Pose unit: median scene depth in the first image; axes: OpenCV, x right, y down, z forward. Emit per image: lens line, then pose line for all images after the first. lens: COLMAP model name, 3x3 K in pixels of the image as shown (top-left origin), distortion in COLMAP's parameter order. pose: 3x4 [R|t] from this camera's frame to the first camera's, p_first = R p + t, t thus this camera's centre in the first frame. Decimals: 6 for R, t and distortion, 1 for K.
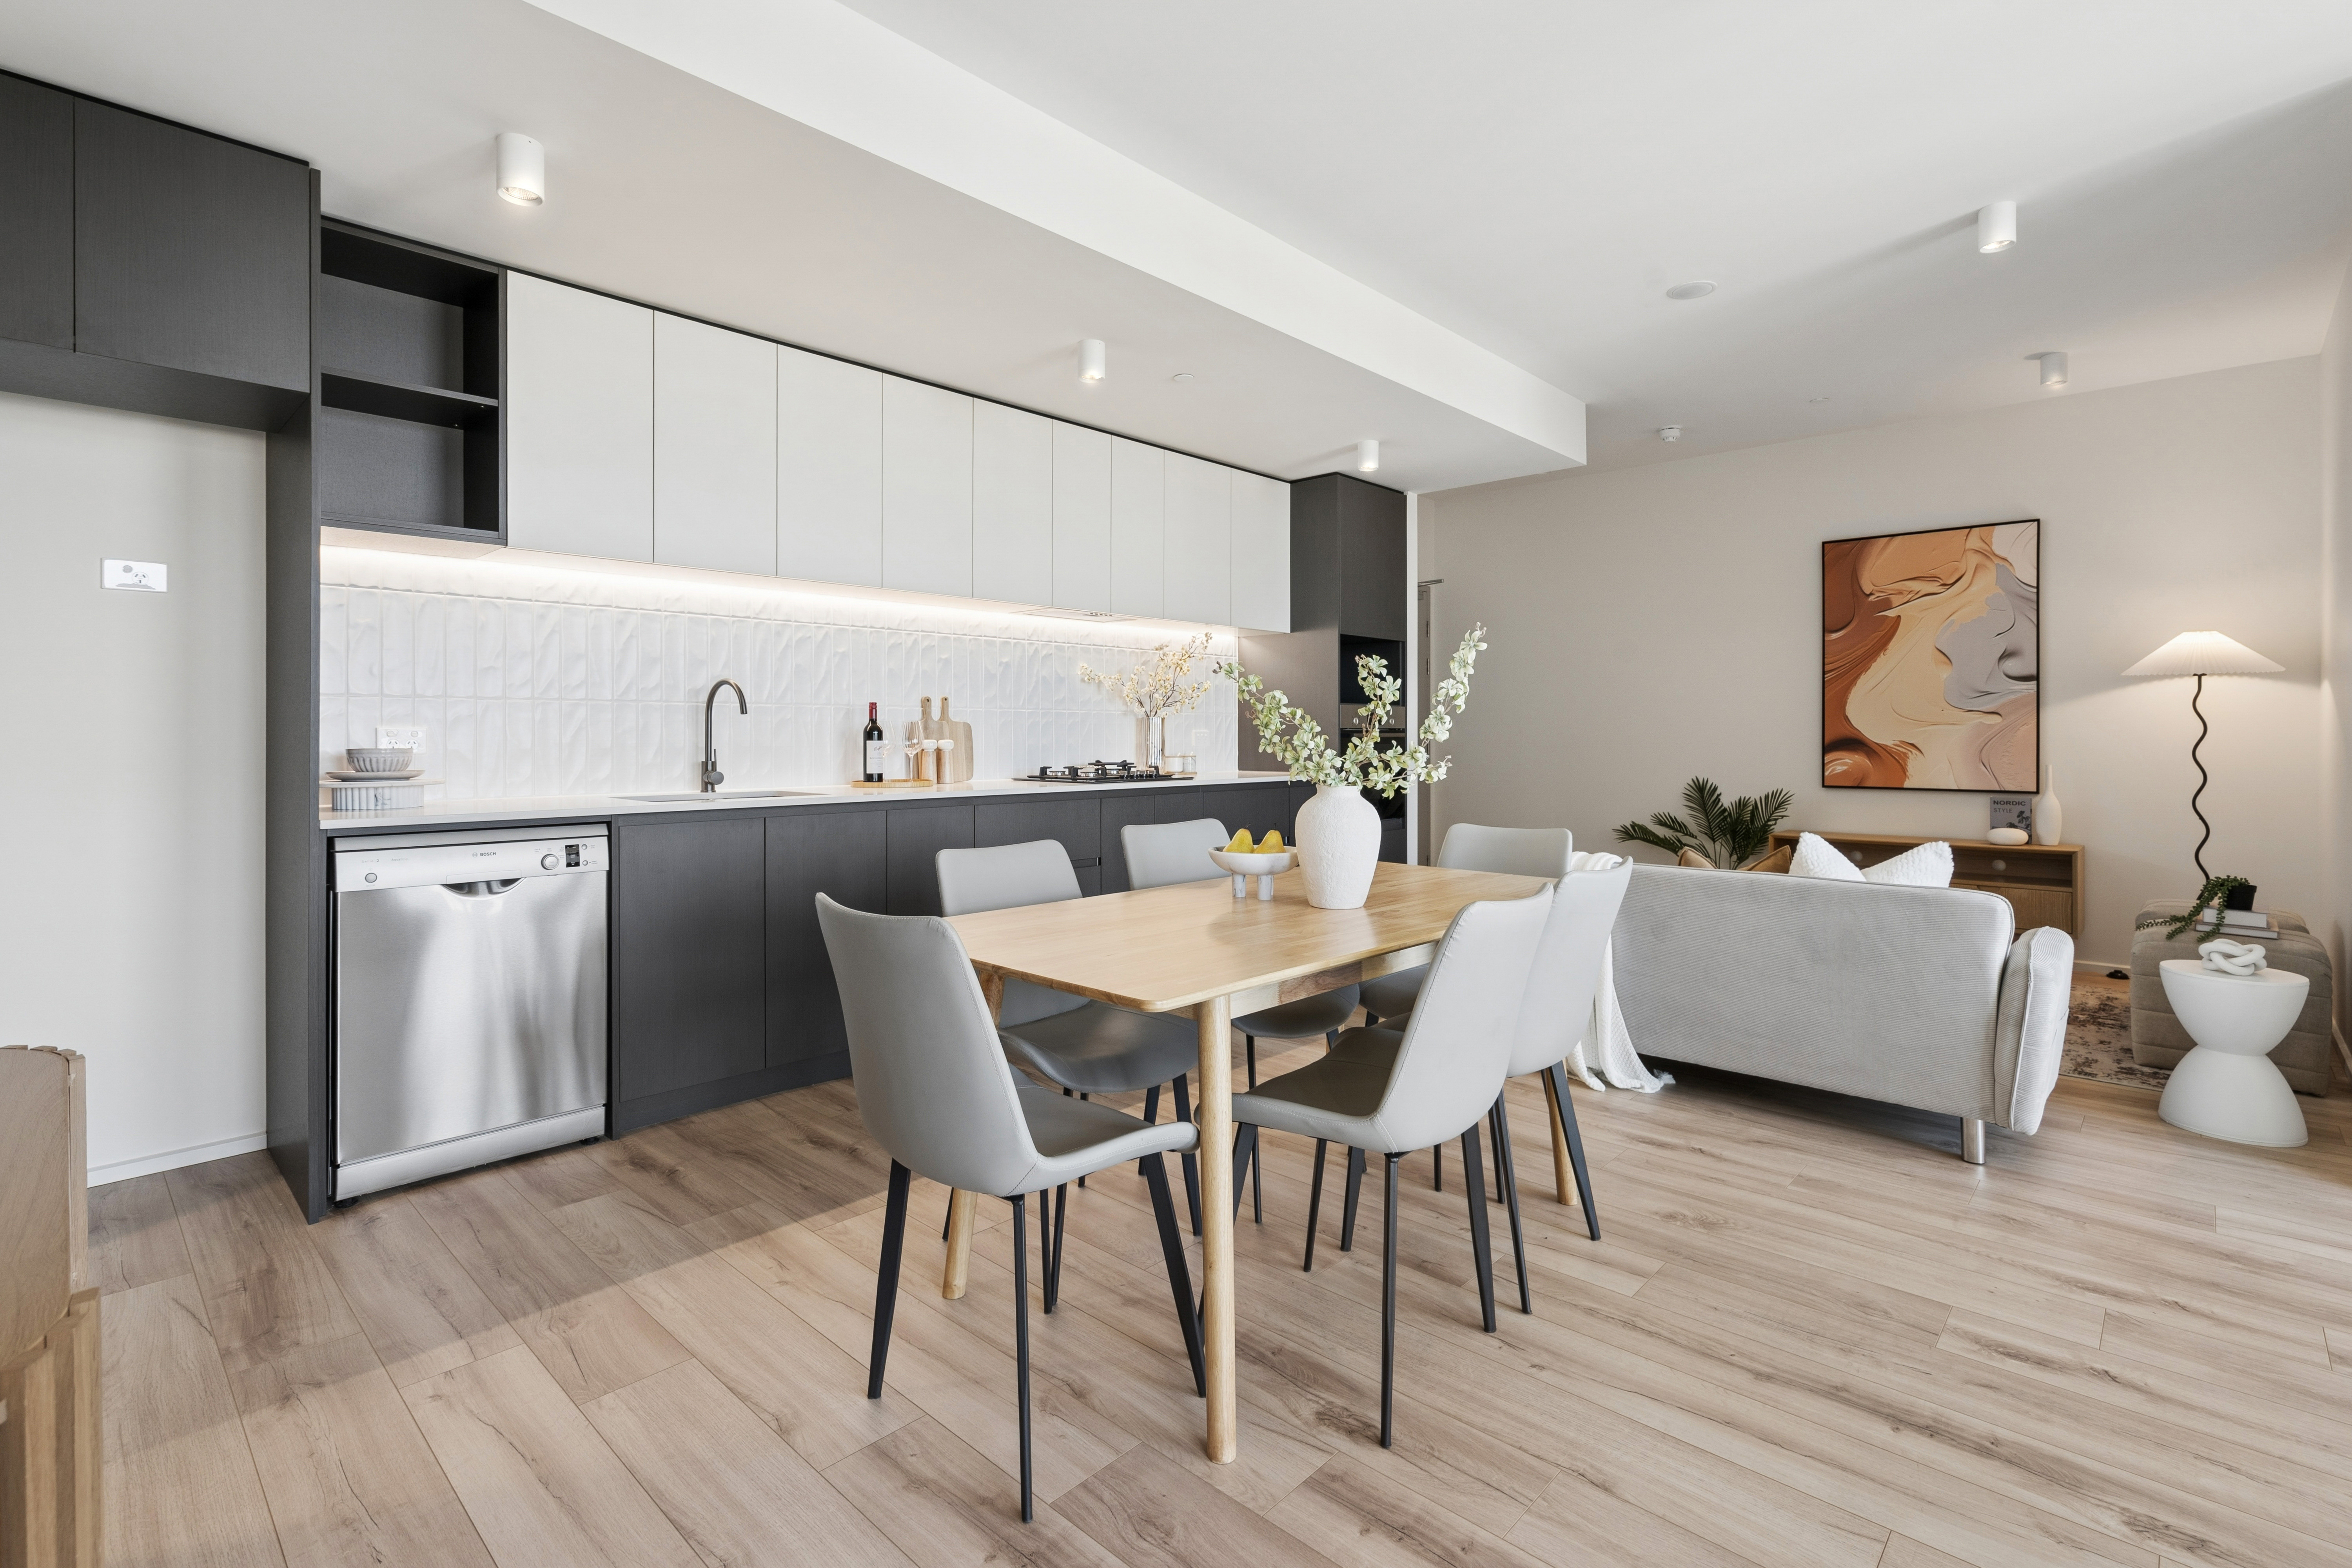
lens RADIAL K [[1088.0, 0, 1148.5], [0, 1088.0, 740.0], [0, 0, 1]] dist [-0.000570, 0.000324]
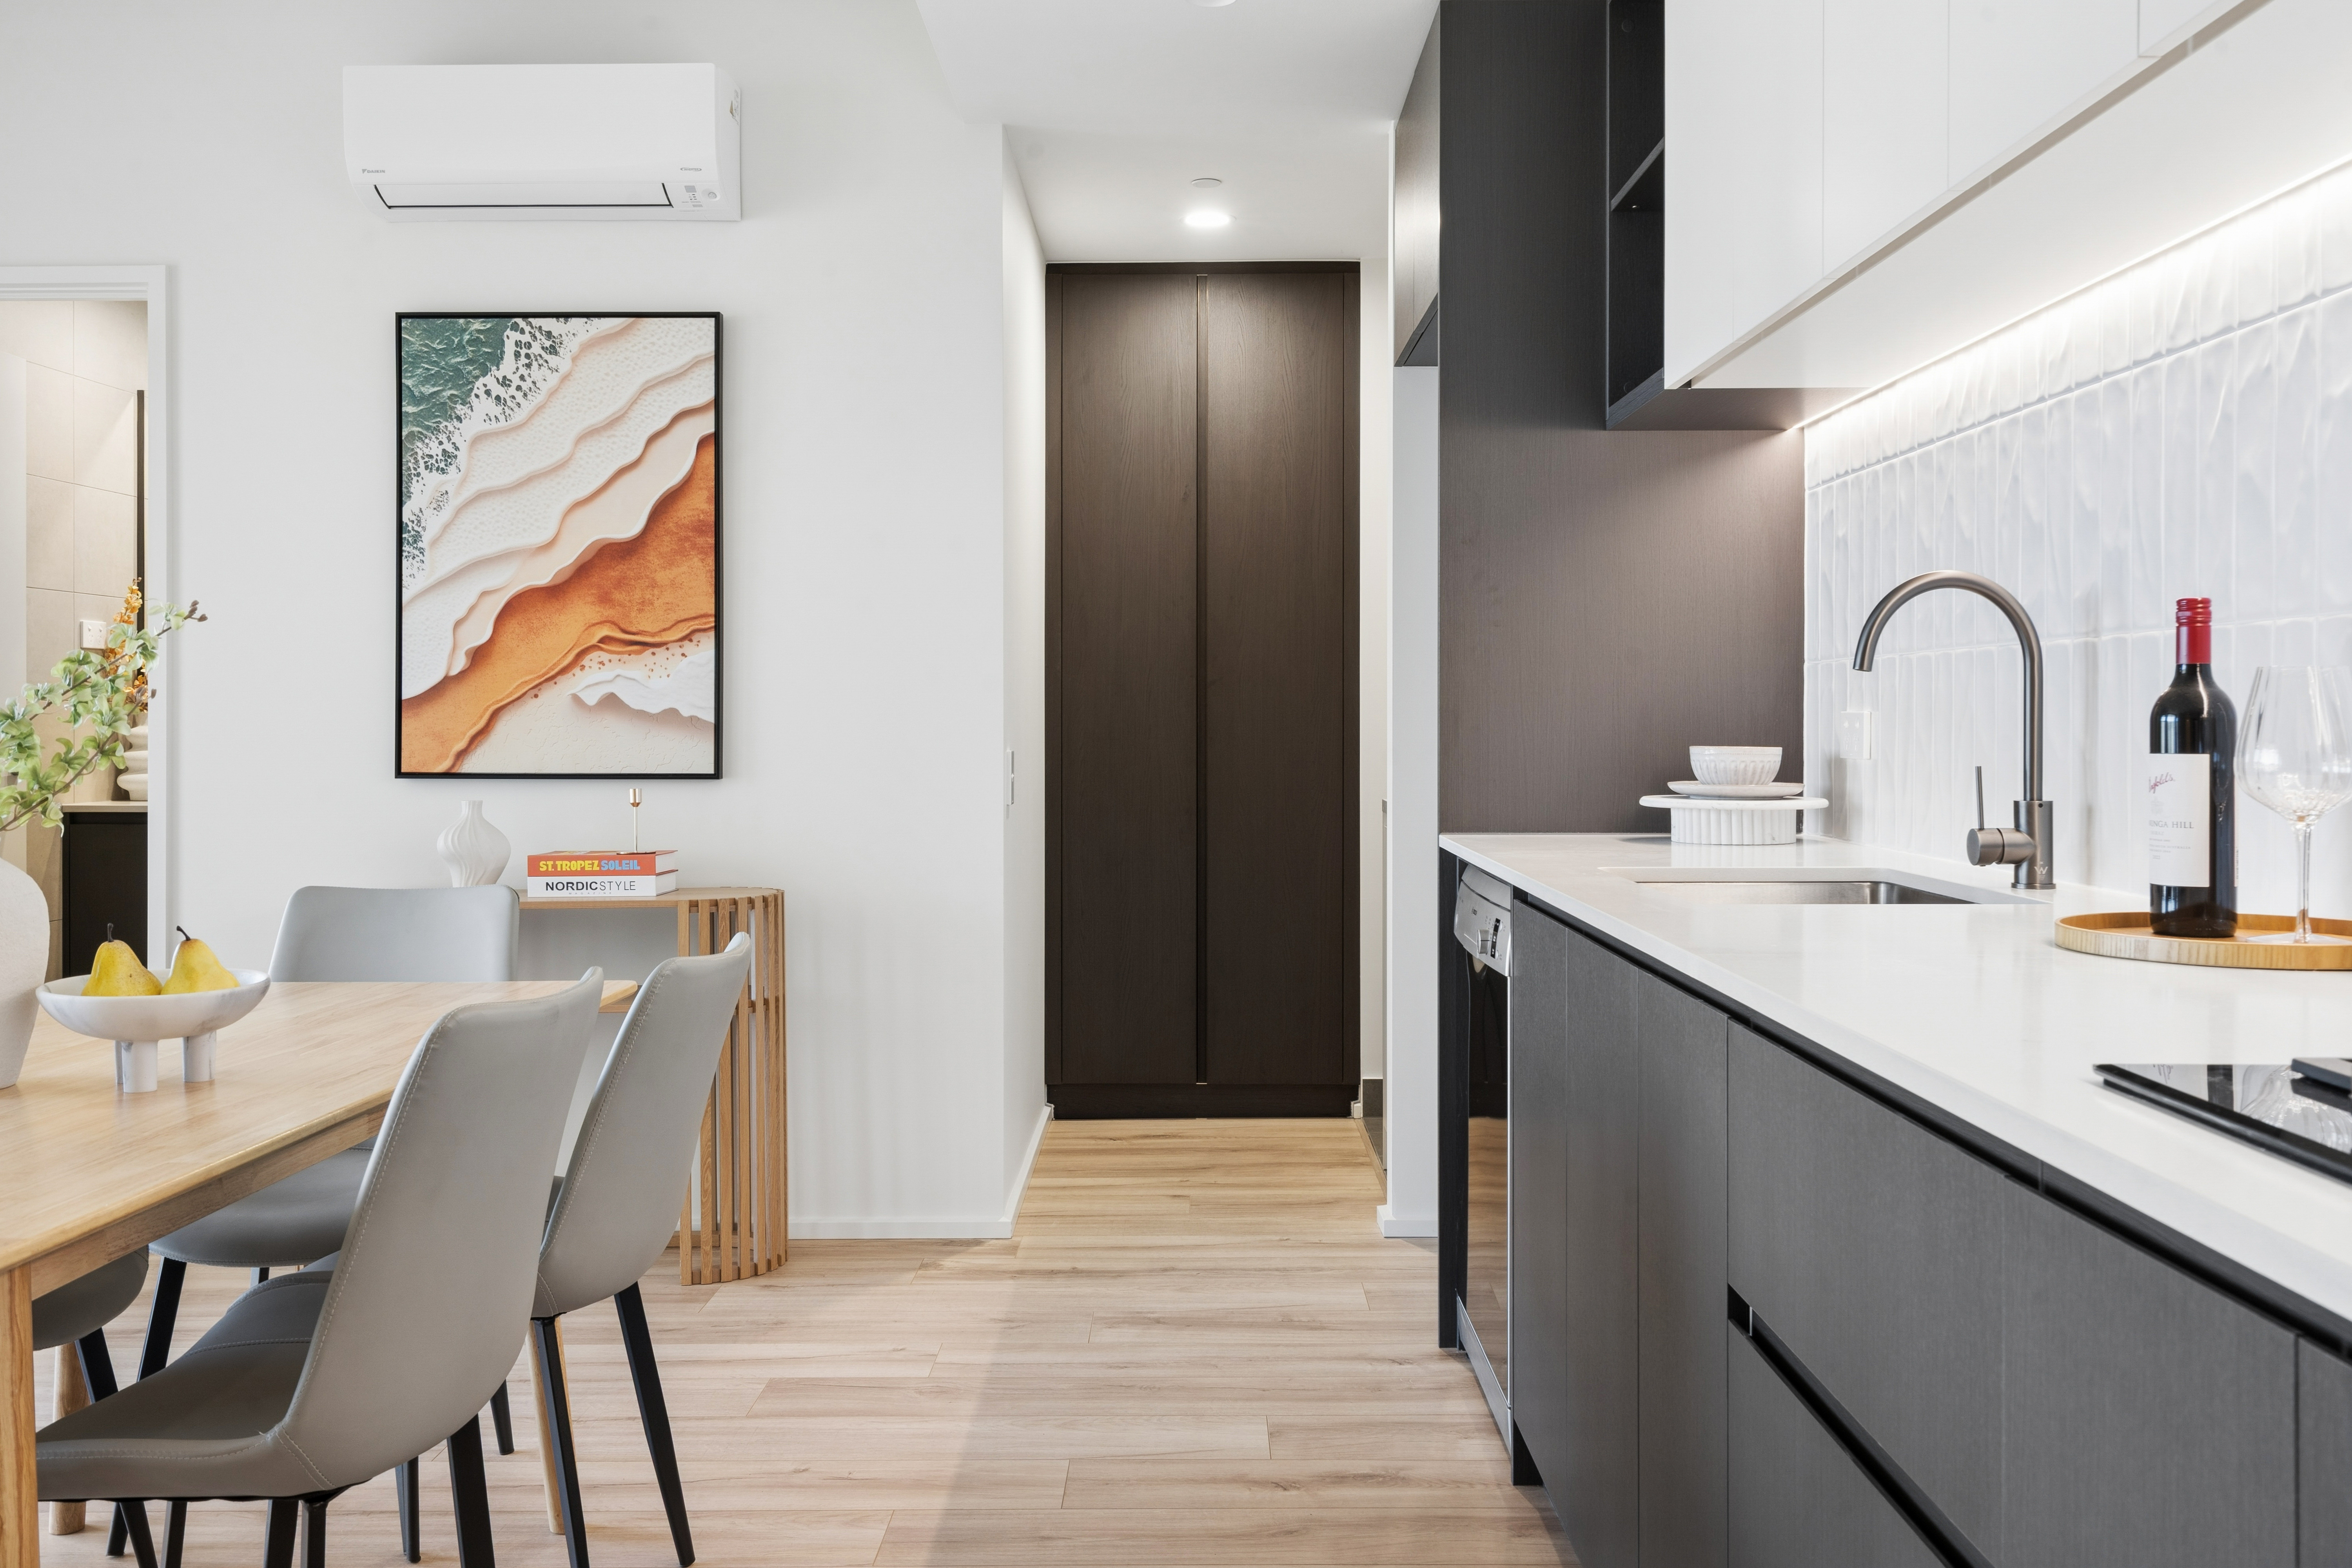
lens RADIAL K [[2036.4, 0, 1166.0], [0, 2036.4, 731.5], [0, 0, 1]] dist [-0.000877, 0.003475]
pose [[-0.726074, 0.003129, -0.687609, 0.184419], [-0.004637, 0.999945, 0.009446, -0.006053], [0.687601, 0.010047, -0.726019, 0.928705]]
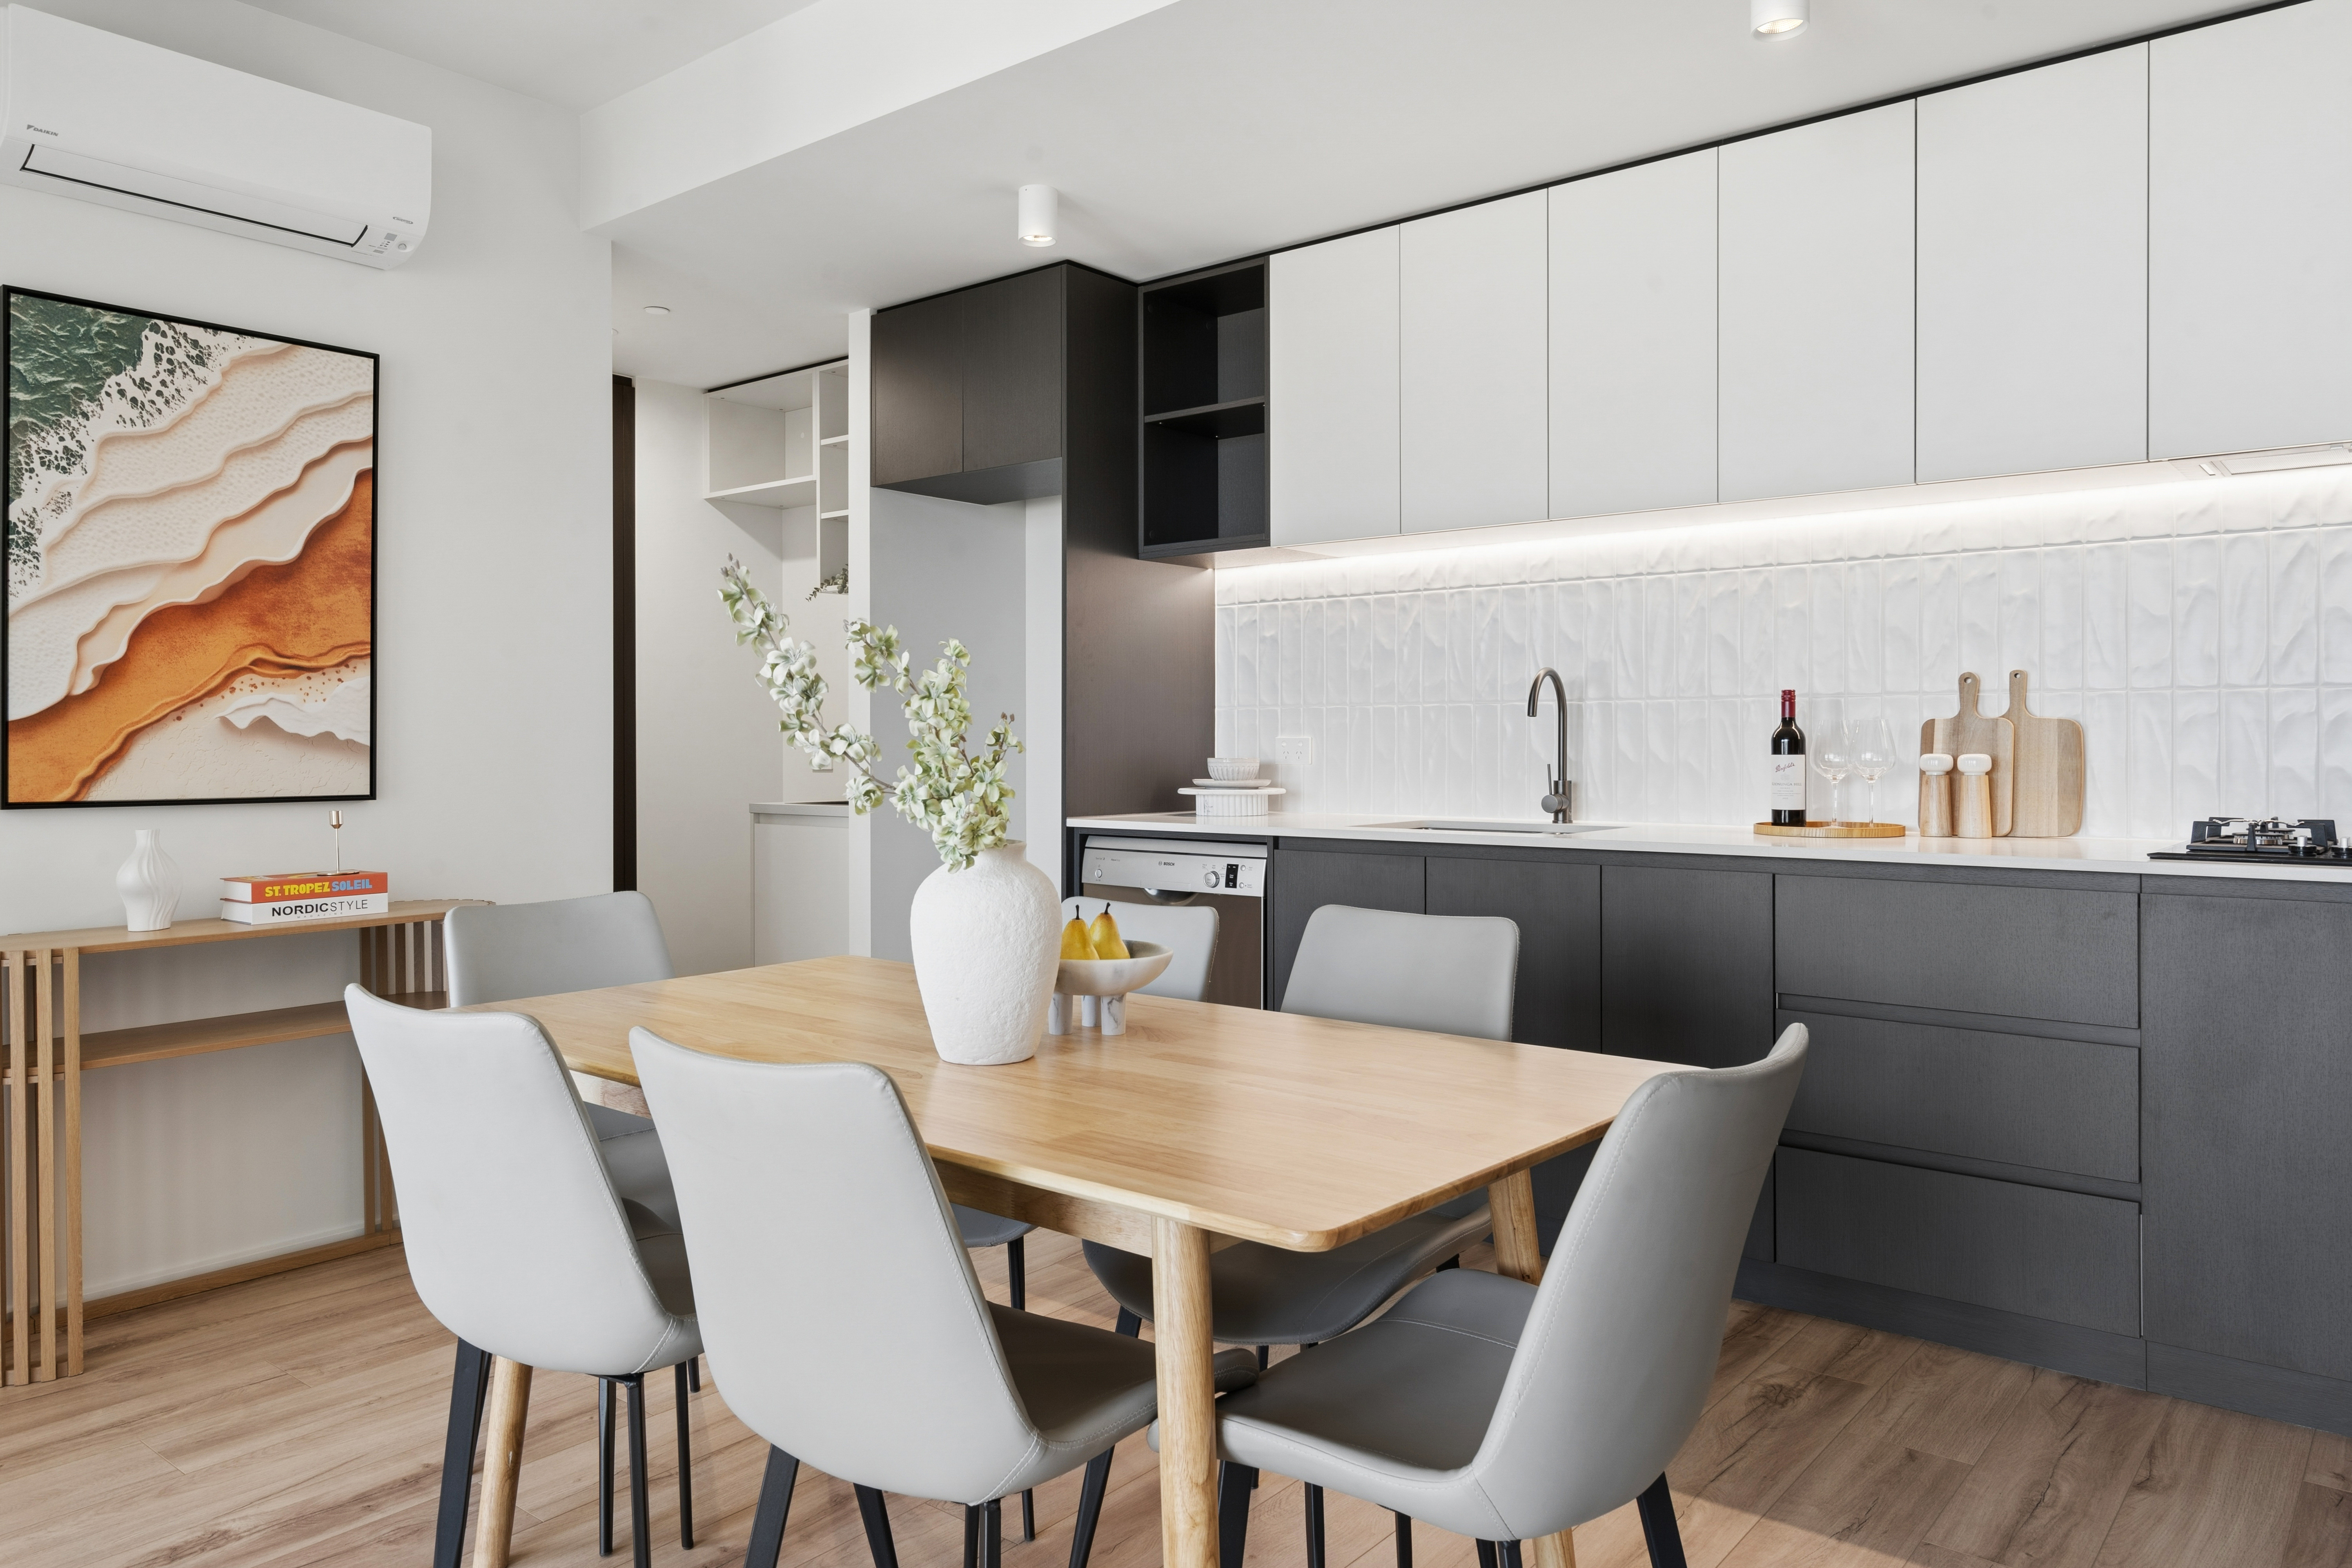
lens RADIAL K [[1561.3, 0, 1174.4], [0, 1561.3, 749.9], [0, 0, 1]] dist [0.000371, -0.003311]
pose [[0.082018, 0.003705, -0.996624, 0.445965], [-0.004051, 0.999986, 0.003384, -0.002751], [0.996623, 0.003760, 0.082032, 0.472703]]
